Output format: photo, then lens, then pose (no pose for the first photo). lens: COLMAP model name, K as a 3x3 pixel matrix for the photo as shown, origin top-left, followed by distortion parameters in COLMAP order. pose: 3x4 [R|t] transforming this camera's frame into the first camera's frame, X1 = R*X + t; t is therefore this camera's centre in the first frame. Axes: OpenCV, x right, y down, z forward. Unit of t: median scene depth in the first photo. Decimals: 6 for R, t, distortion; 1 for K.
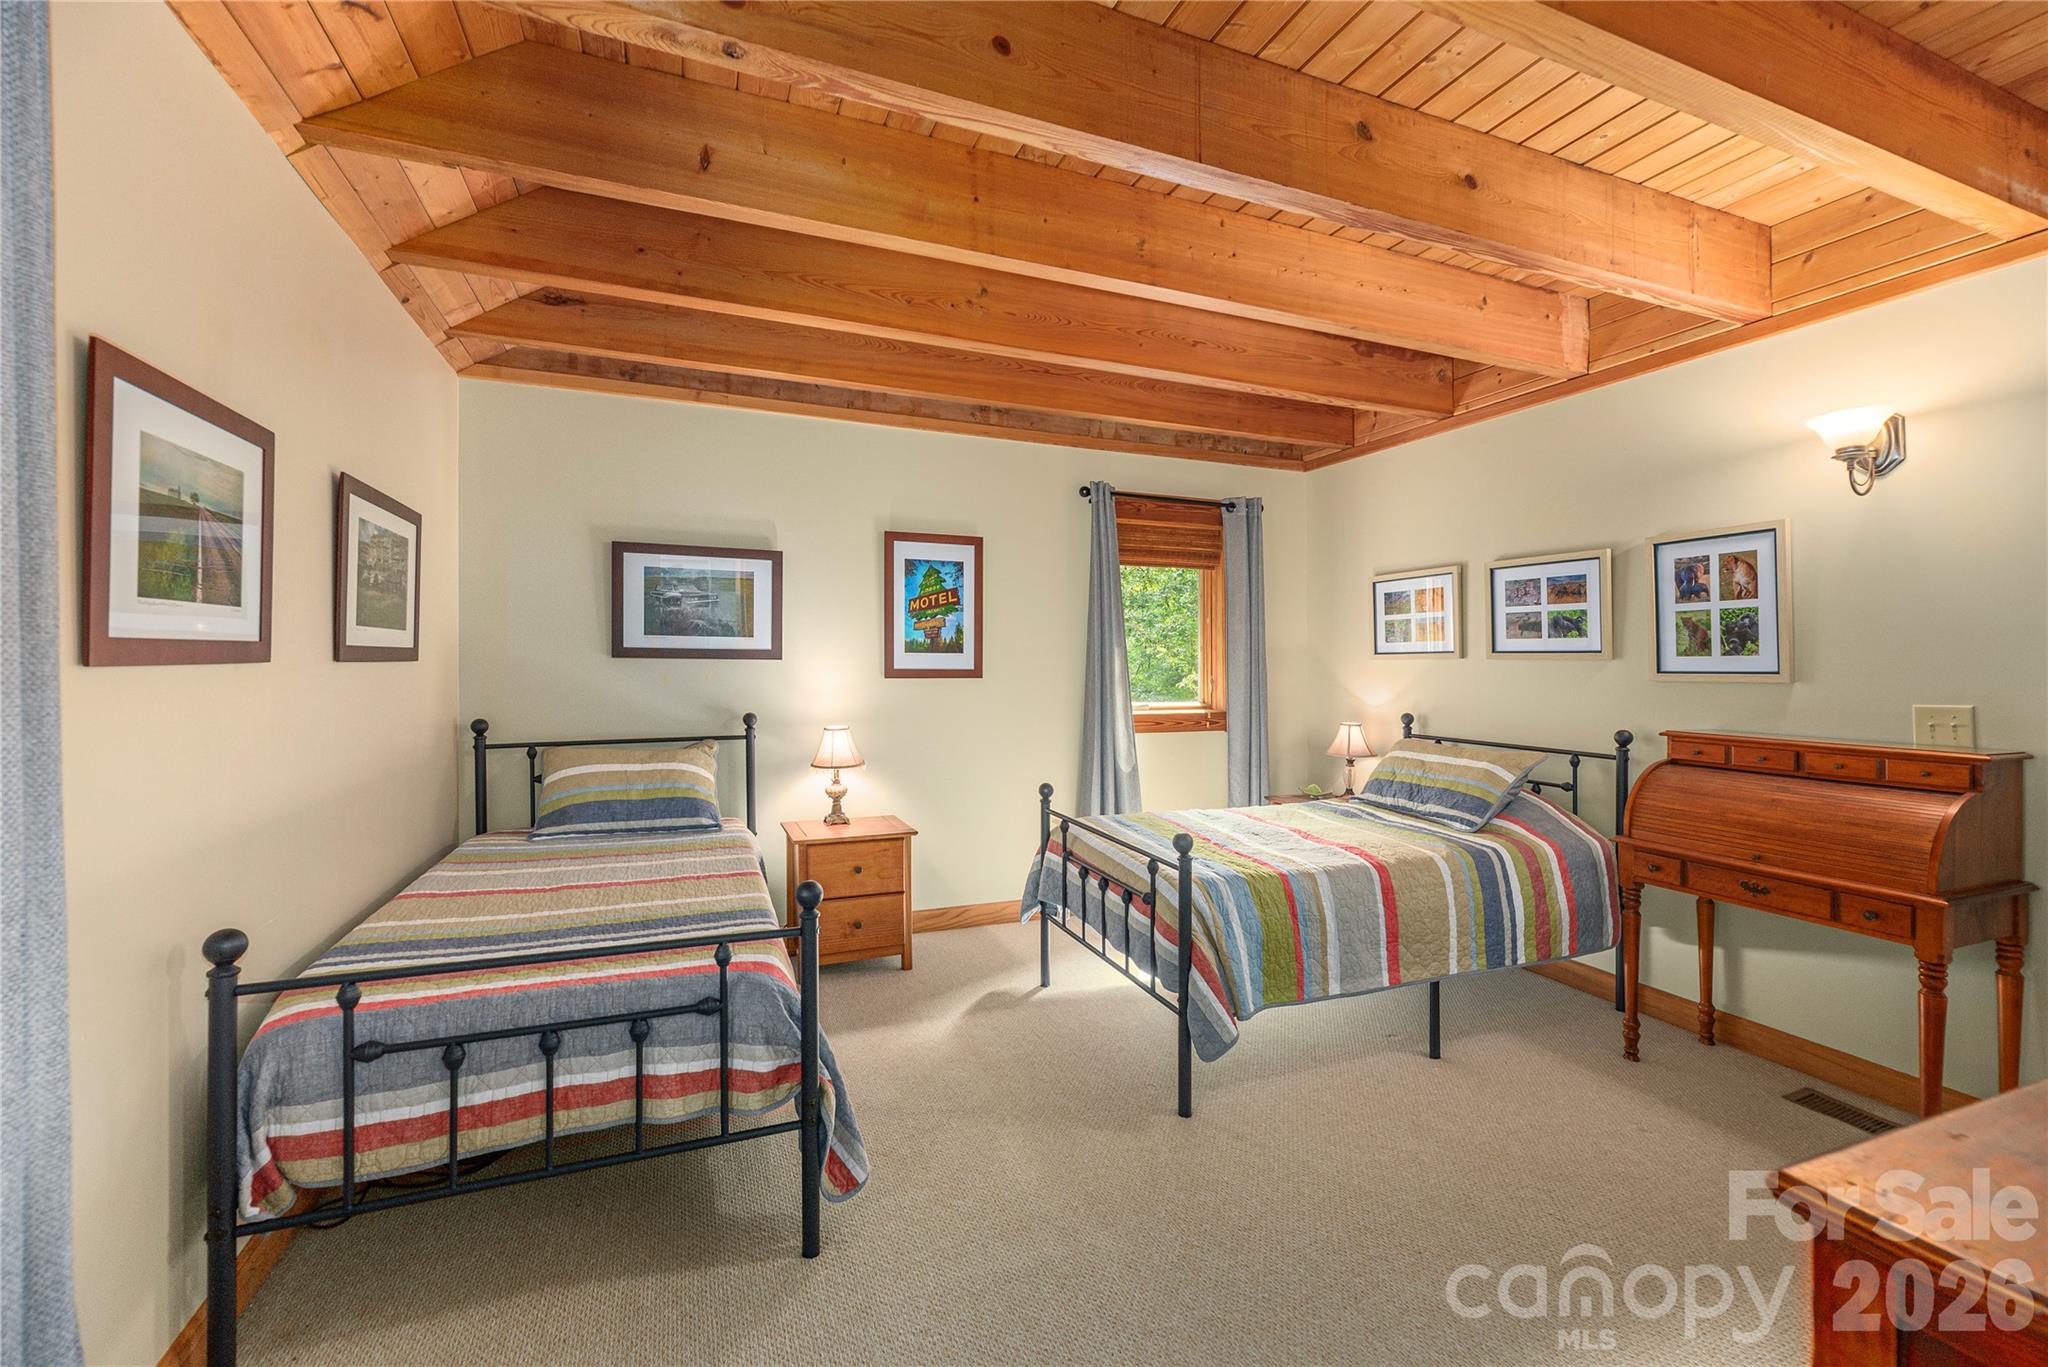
lens RADIAL K [[838.1, 0, 1021.2], [0, 838.1, 658.4], [0, 0, 1]] dist [-0.002507, -0.000086]
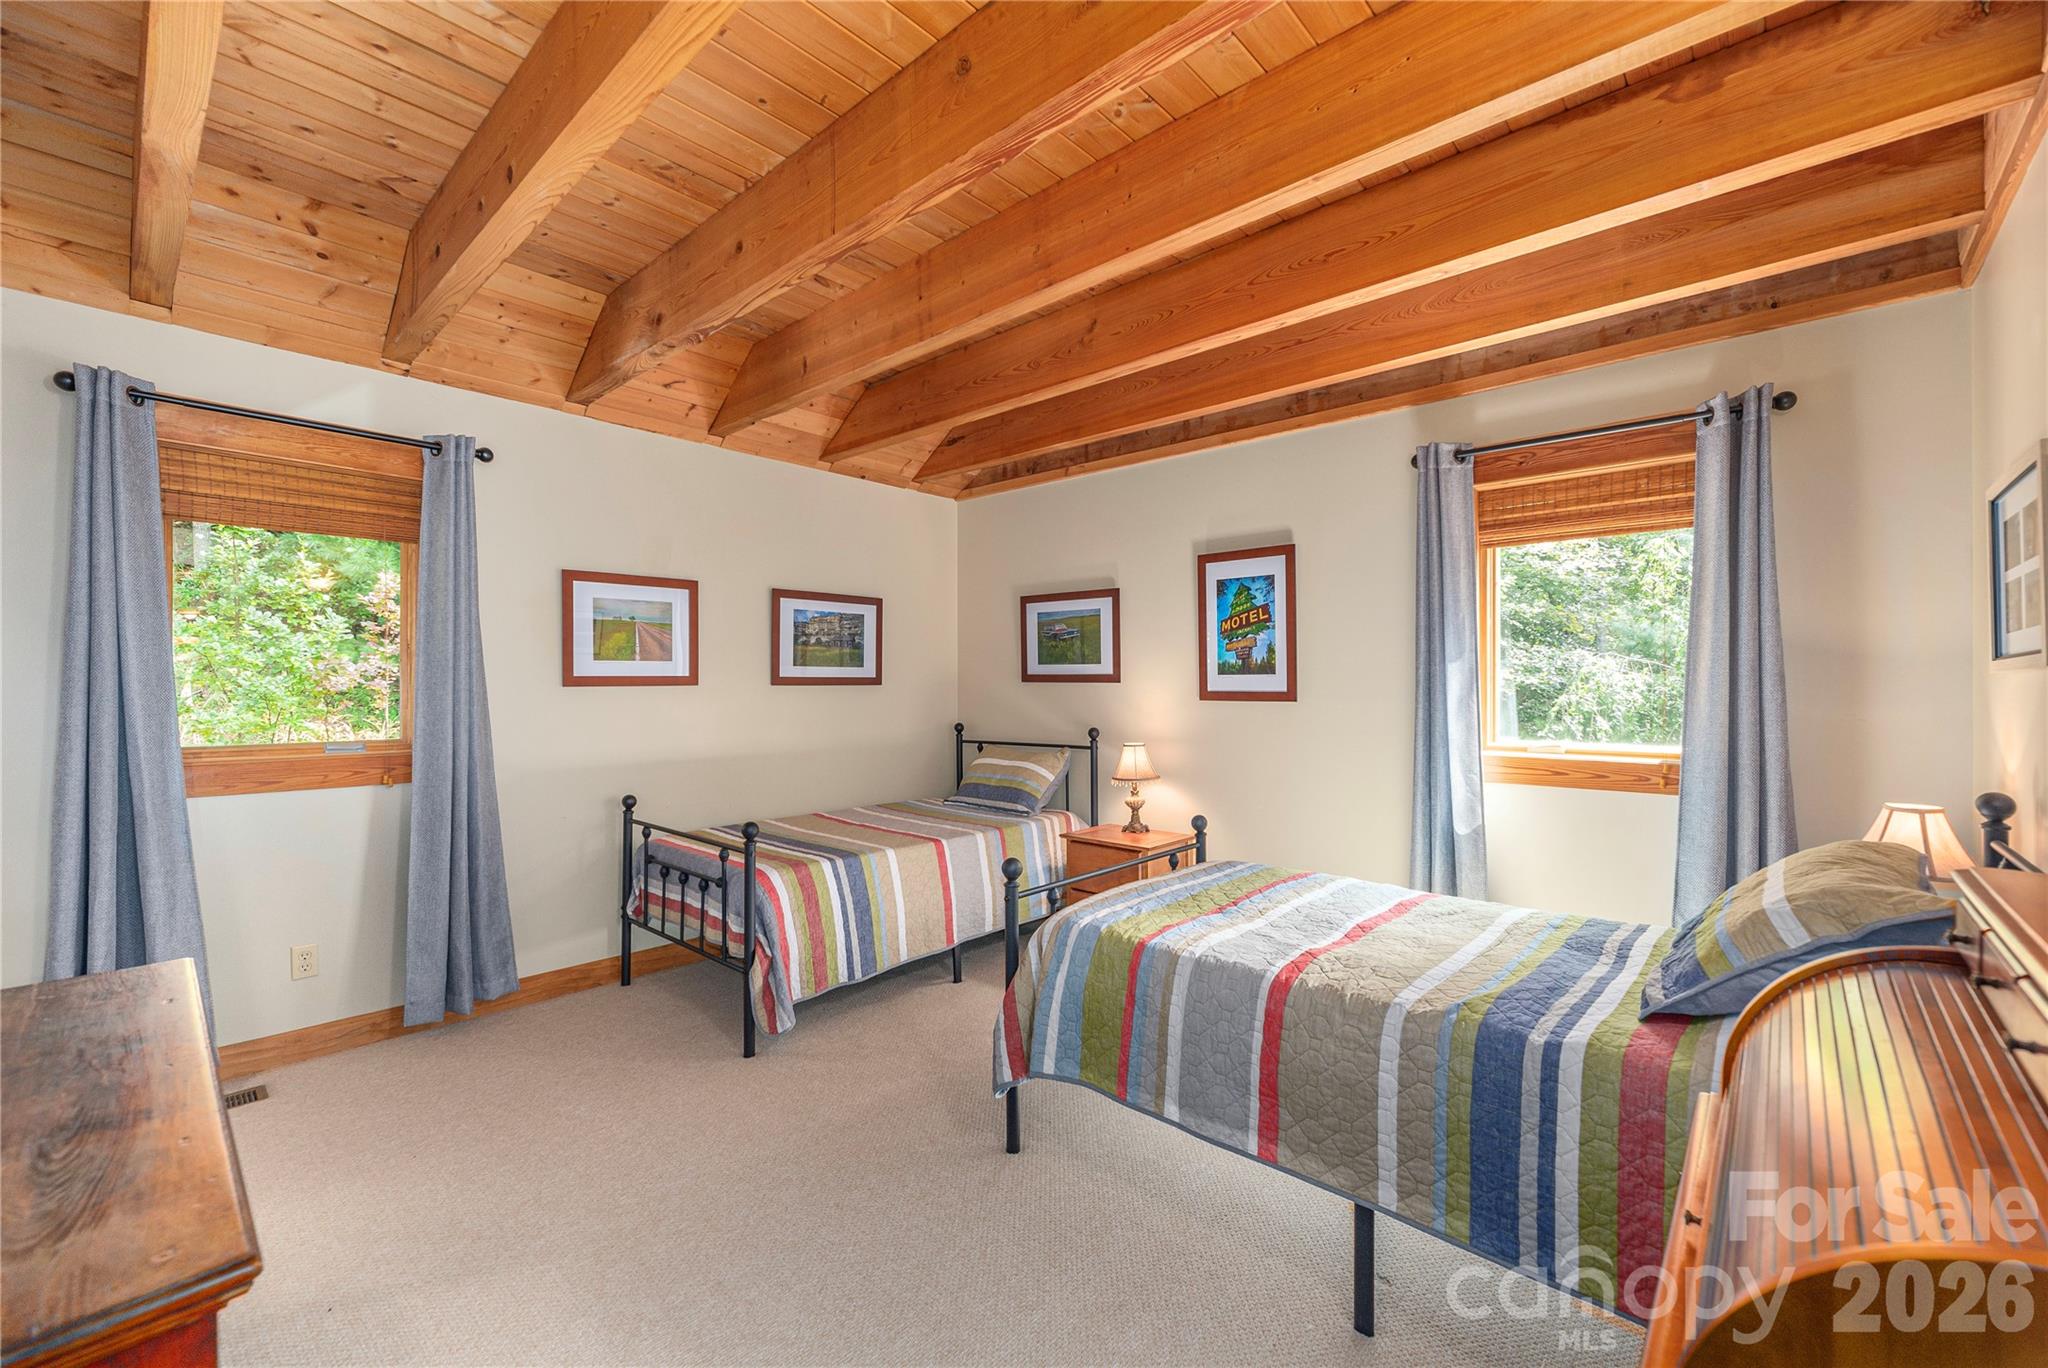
lens RADIAL K [[839.0, 0, 1017.6], [0, 839.0, 687.3], [0, 0, 1]] dist [-0.001633, -0.000102]
pose [[0.434183, -0.003079, -0.900819, 0.687947], [0.005958, 0.999982, -0.000547, 0.007666], [0.900805, -0.005130, 0.434194, 0.378806]]
